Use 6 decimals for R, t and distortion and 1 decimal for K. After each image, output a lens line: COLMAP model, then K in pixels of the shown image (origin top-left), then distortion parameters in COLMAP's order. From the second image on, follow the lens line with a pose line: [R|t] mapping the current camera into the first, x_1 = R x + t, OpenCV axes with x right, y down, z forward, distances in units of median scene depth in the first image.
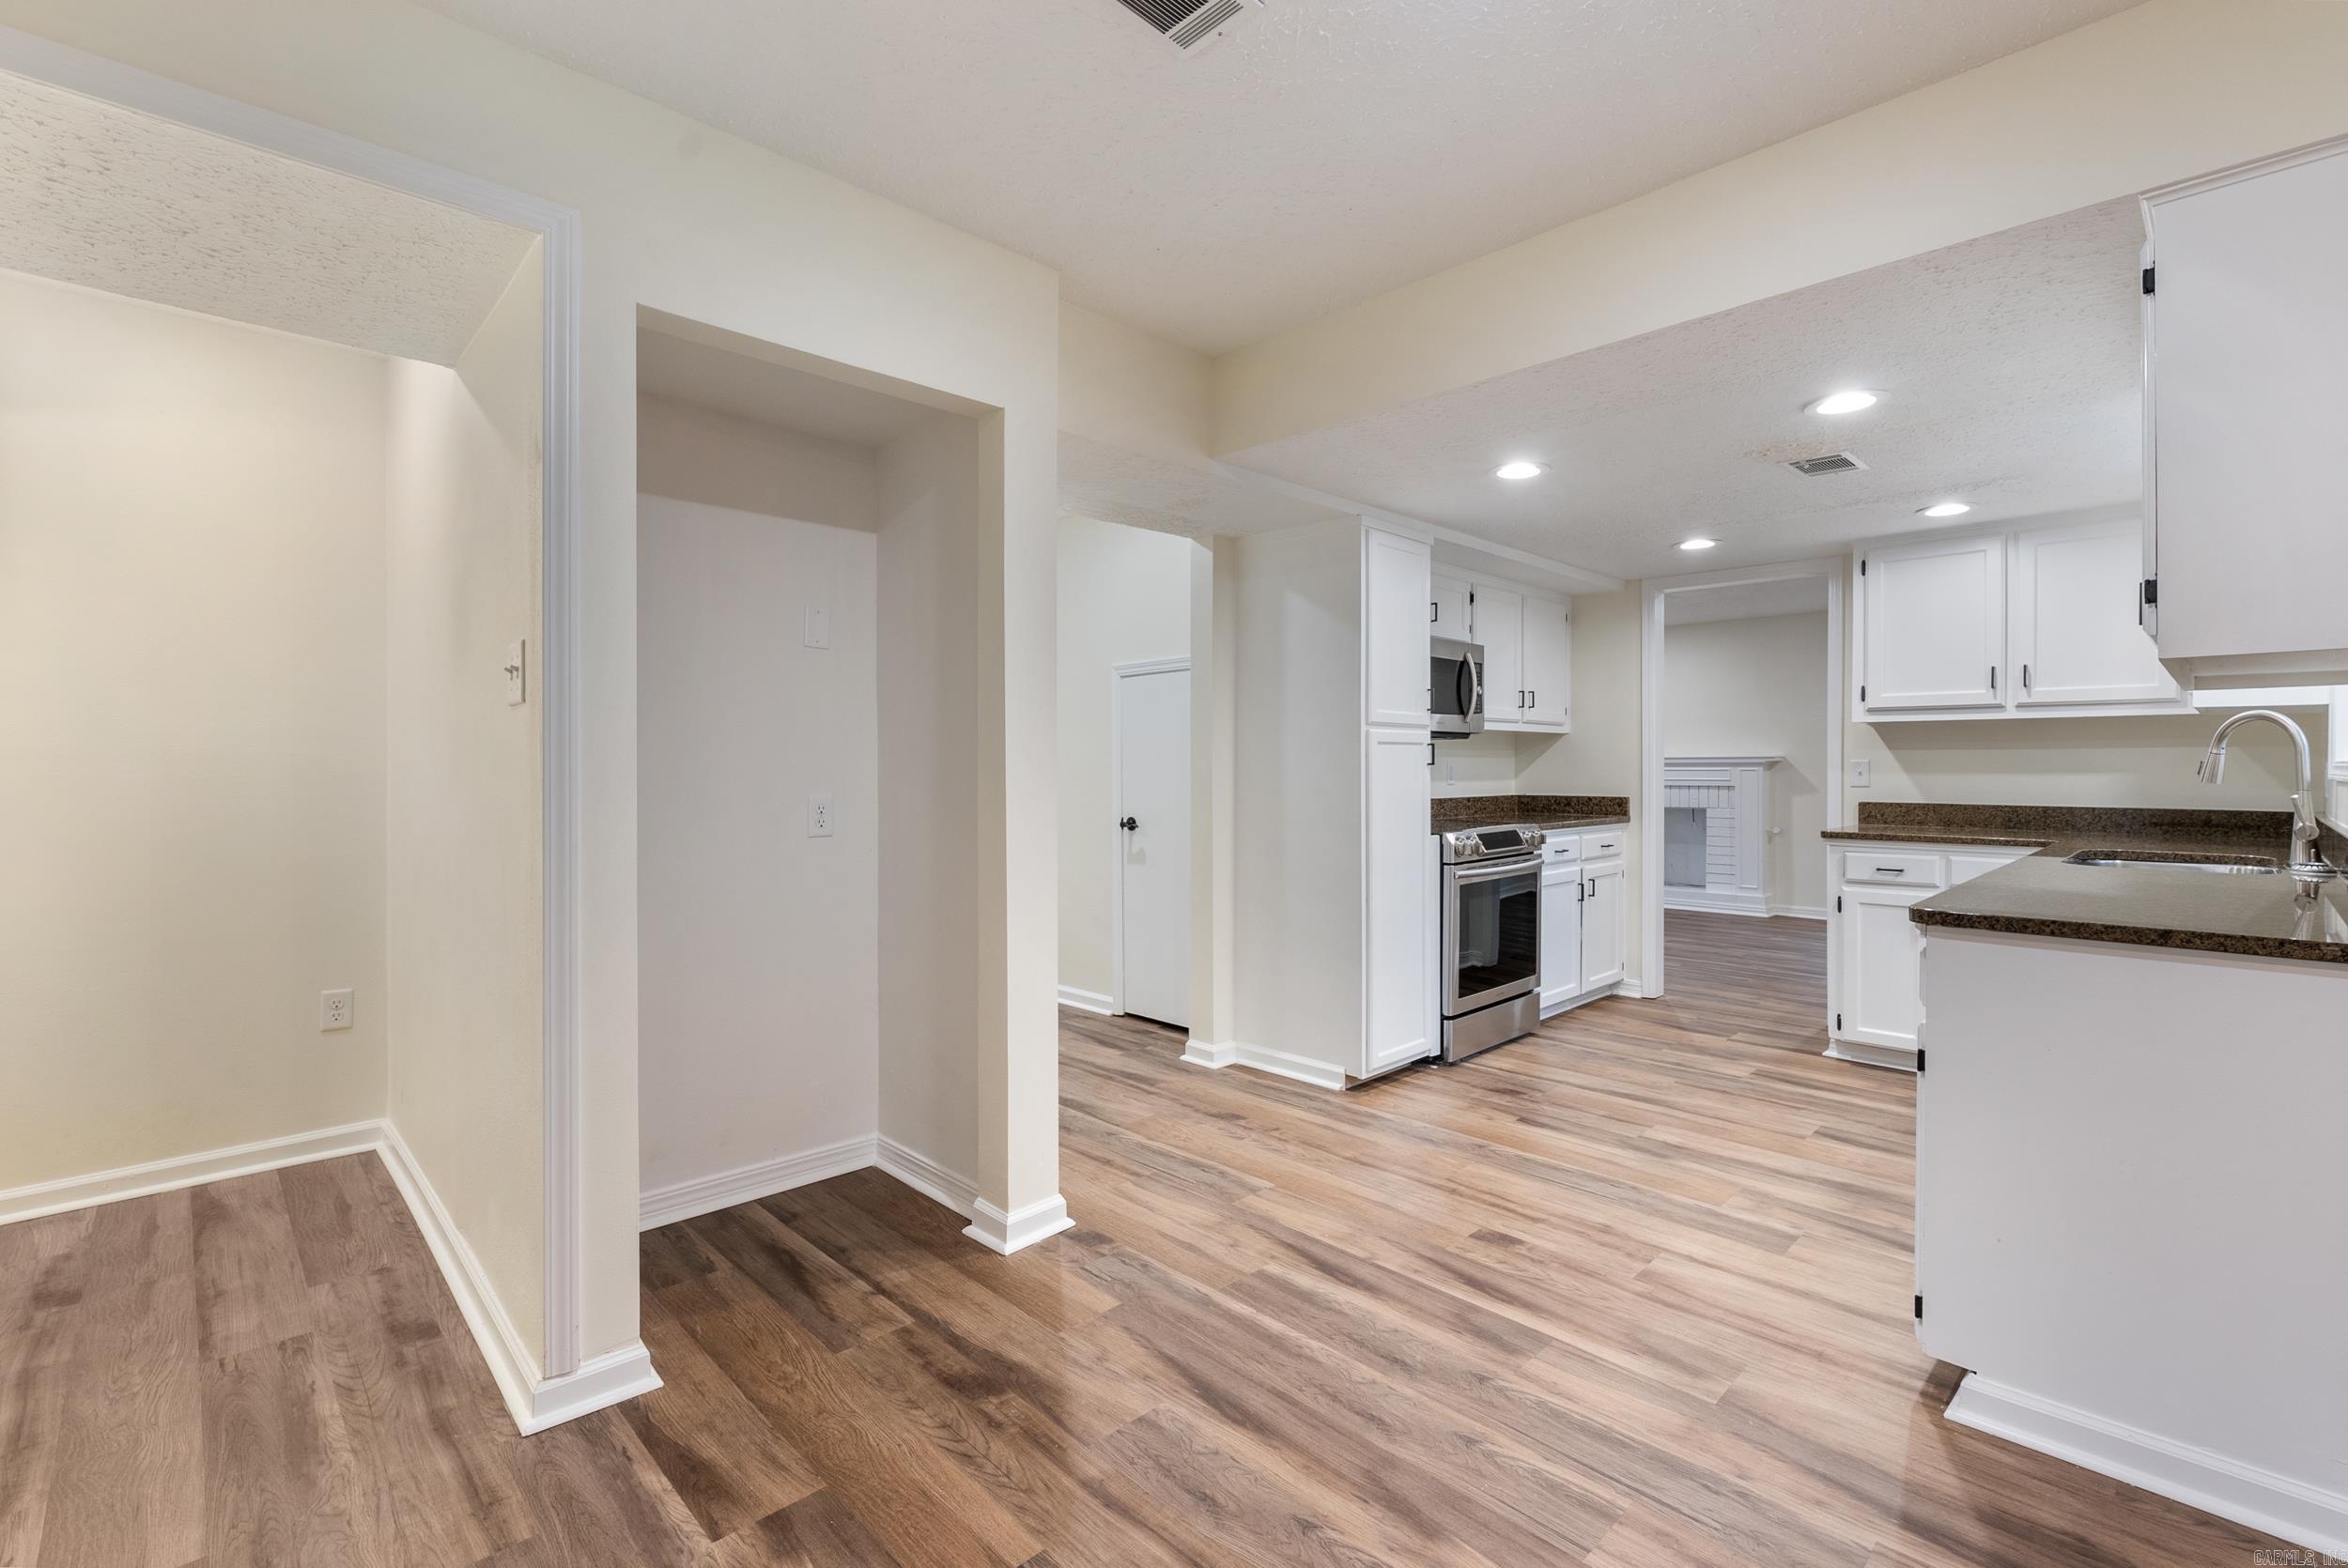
lens RADIAL K [[1037.1, 0, 1168.4], [0, 1037.1, 773.0], [0, 0, 1]] dist [-0.006534, 0.001449]
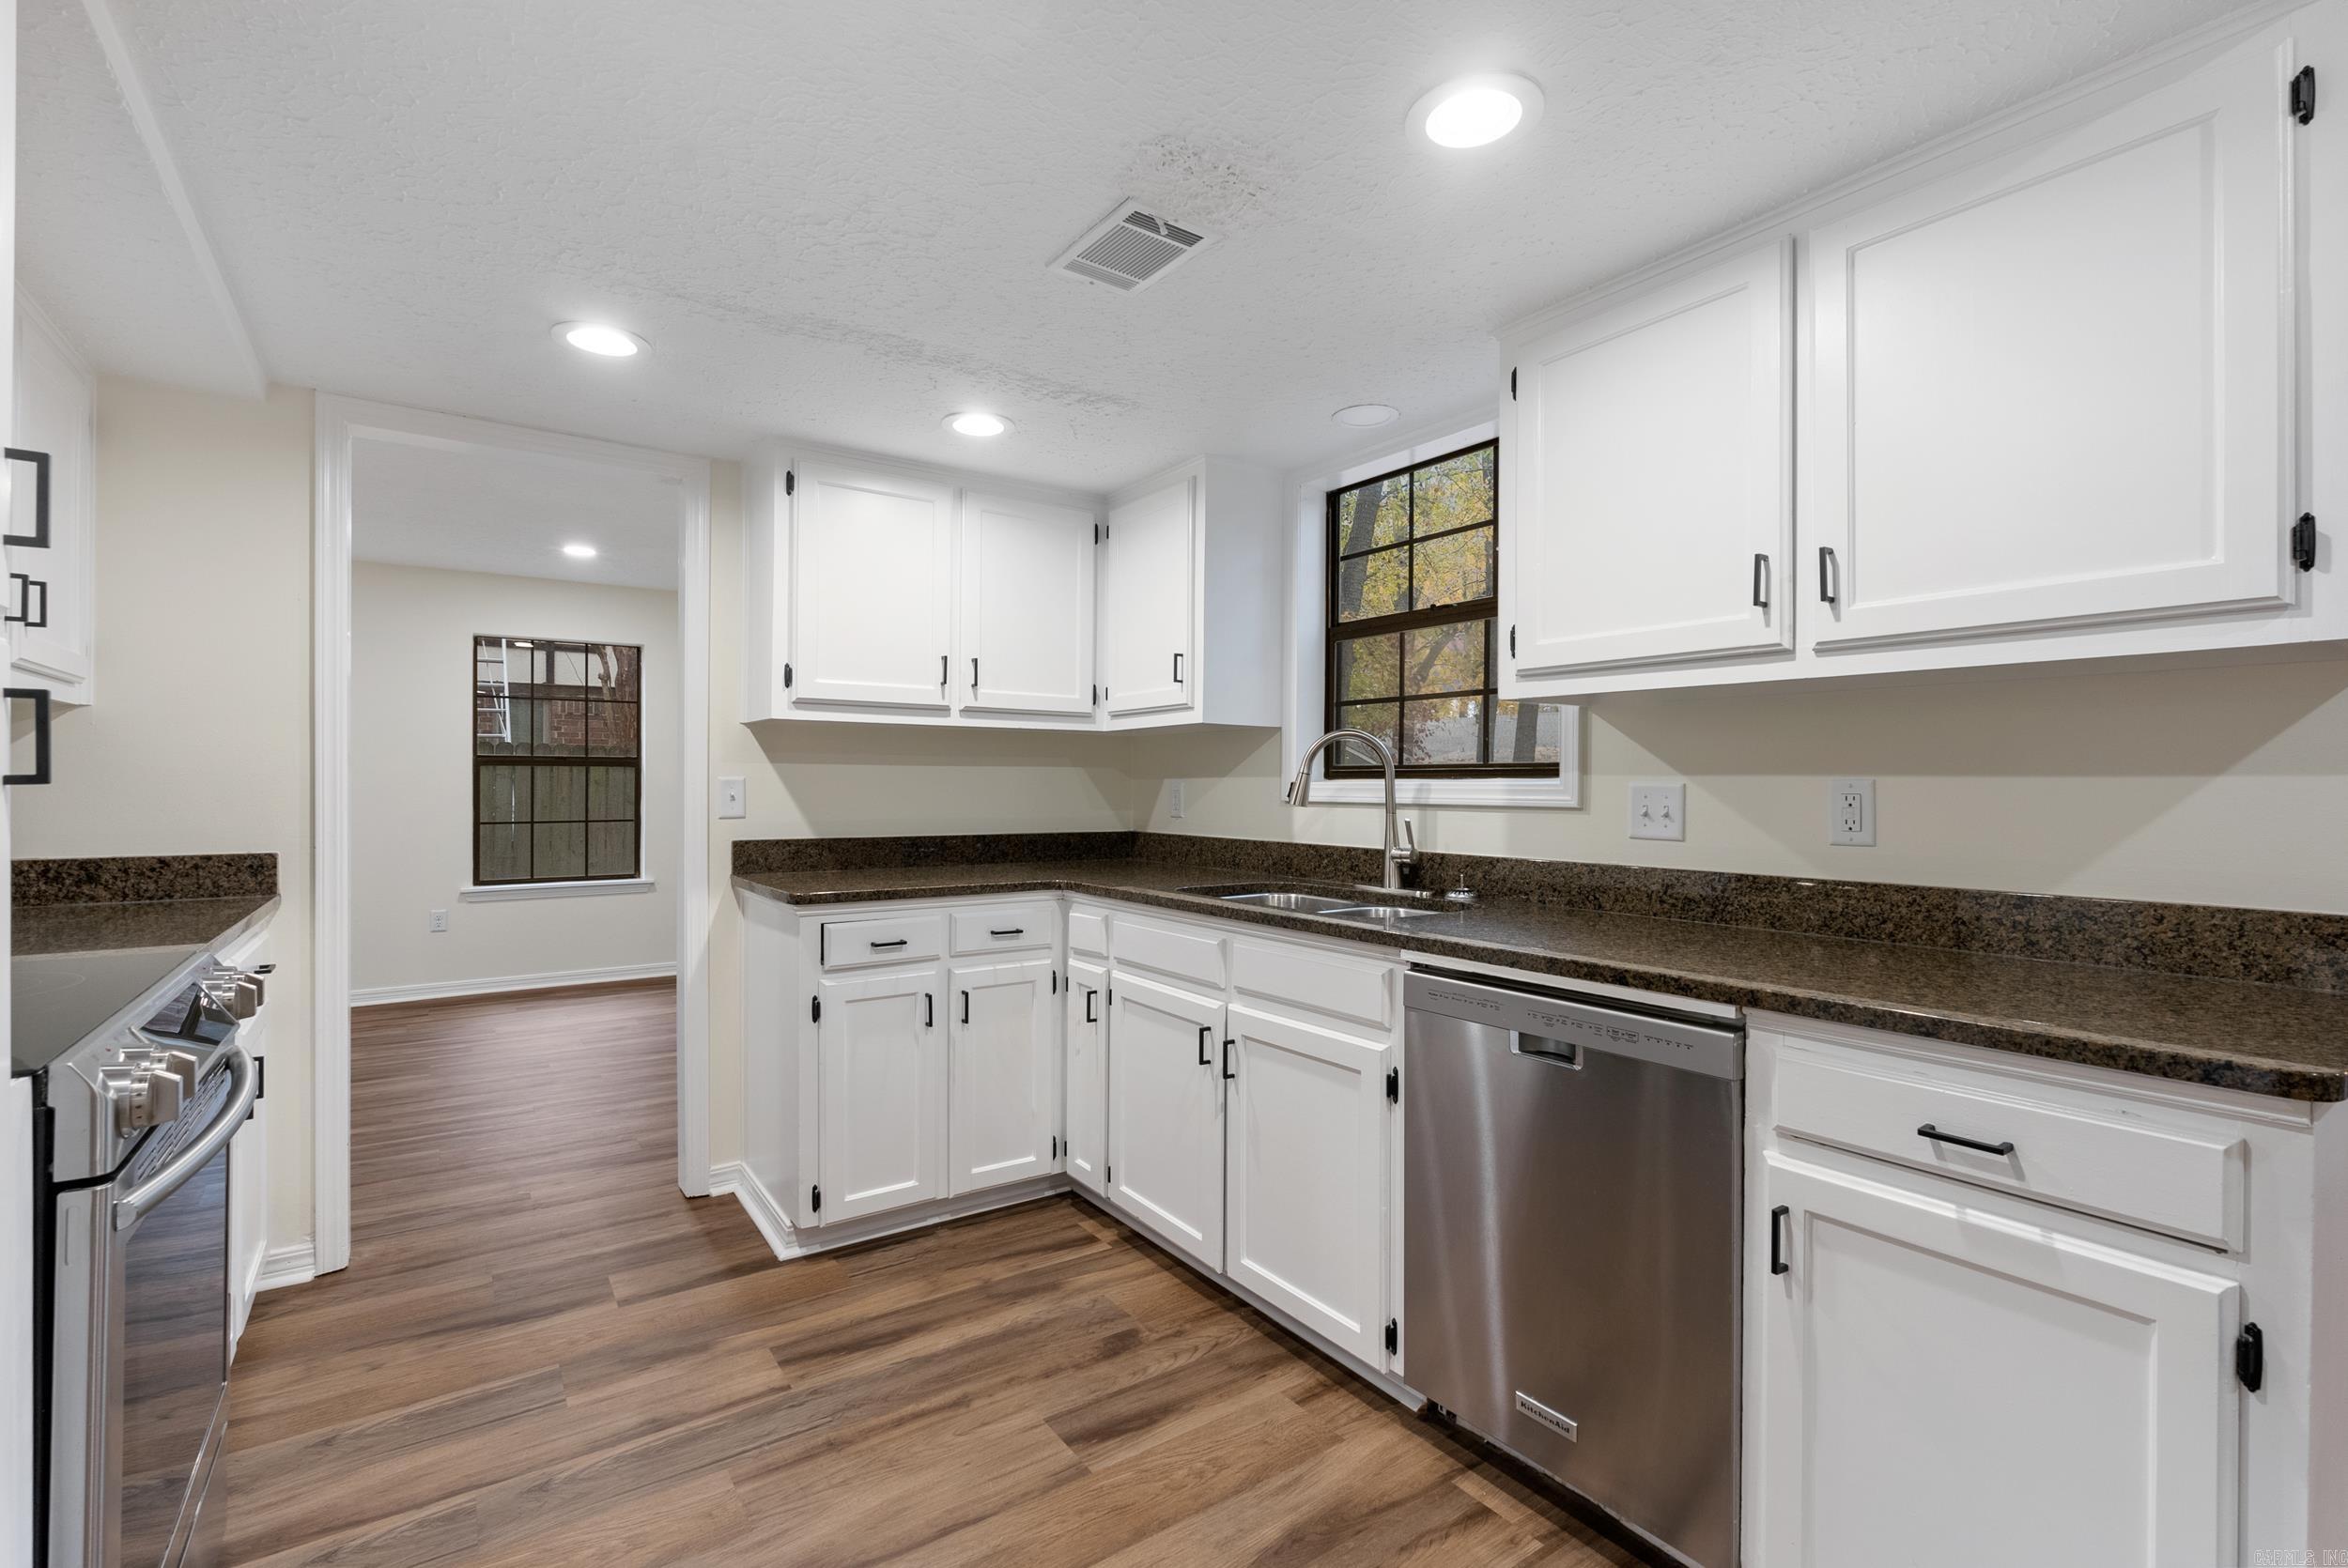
lens RADIAL K [[1037.1, 0, 1178.4], [0, 1037.1, 786.1], [0, 0, 1]] dist [-0.006534, 0.001449]
pose [[0.148257, 0.000759, 0.988949, 0.070813], [0.002996, 0.999995, -0.001216, -0.006075], [-0.988944, 0.003143, 0.148254, 0.747978]]
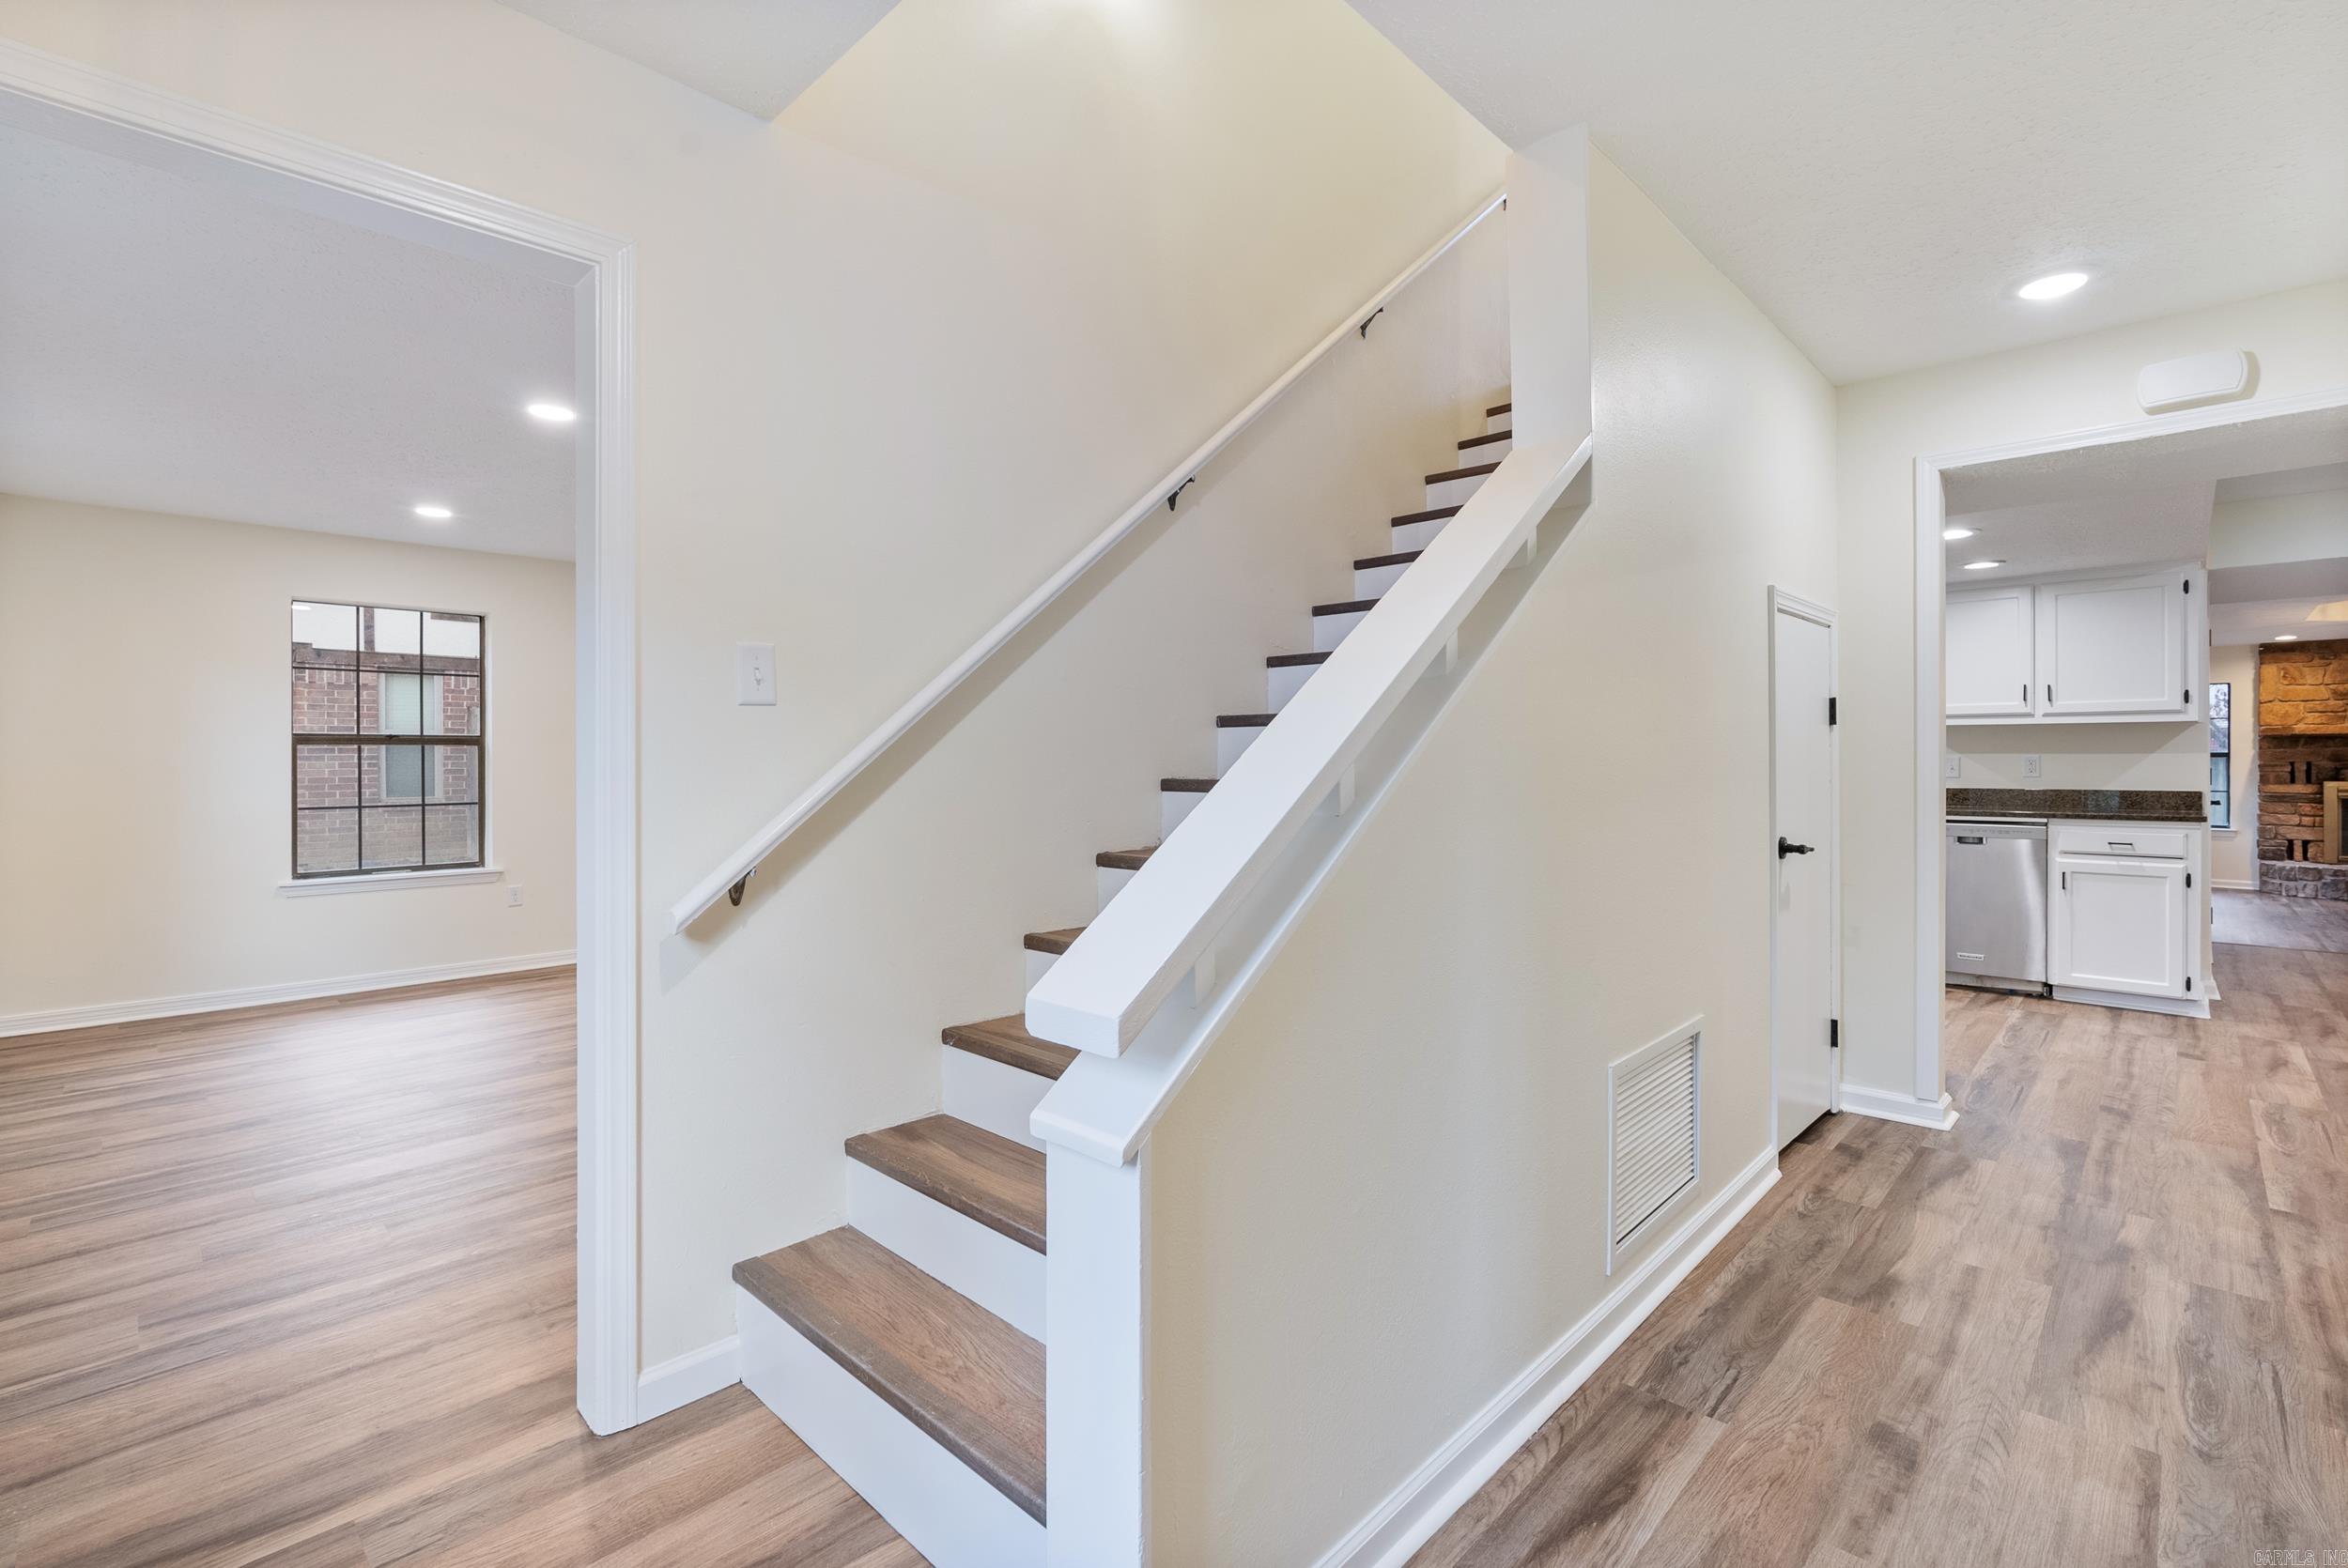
lens RADIAL K [[1037.1, 0, 1182.7], [0, 1037.1, 773.3], [0, 0, 1]] dist [-0.006534, 0.001449]
pose [[-0.022507, 0.003203, 0.999742, -0.828584], [0.017150, 0.999849, -0.002817, -0.001024], [-0.999600, 0.017082, -0.022559, 1.740046]]
